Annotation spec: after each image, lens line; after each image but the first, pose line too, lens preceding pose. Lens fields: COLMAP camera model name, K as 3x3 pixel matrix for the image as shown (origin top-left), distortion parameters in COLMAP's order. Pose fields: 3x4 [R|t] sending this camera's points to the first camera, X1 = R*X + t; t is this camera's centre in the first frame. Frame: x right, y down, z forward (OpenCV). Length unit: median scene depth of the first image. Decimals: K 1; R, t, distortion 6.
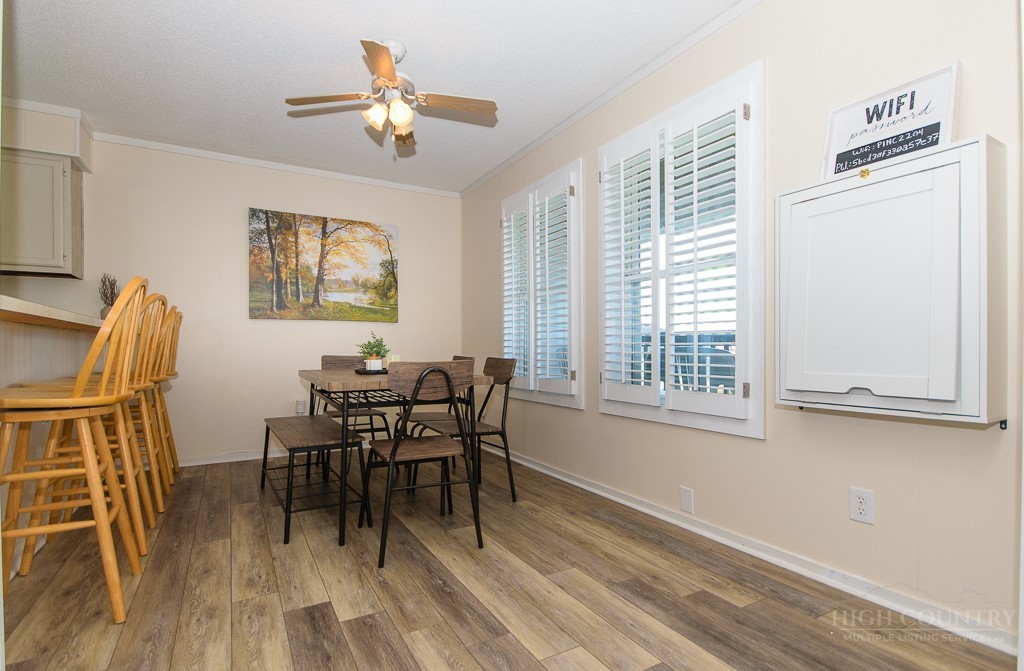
lens RADIAL K [[497.9, 0, 508.8], [0, 497.9, 356.6], [0, 0, 1]] dist [-0.011418, -0.000822]
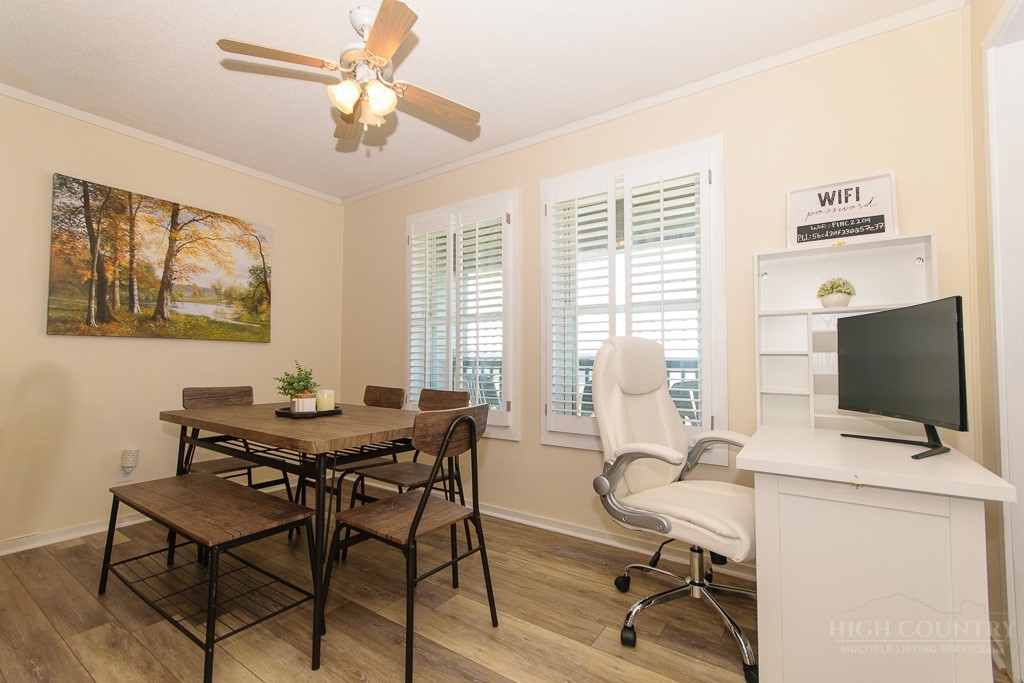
lens RADIAL K [[462.8, 0, 498.4], [0, 462.8, 346.1], [0, 0, 1]] dist [0.000414, -0.001678]
pose [[0.897549, 0.020936, 0.440417, -0.247626], [-0.002421, 0.999091, -0.042560, -0.034850], [-0.440908, 0.037134, 0.896784, 0.163793]]
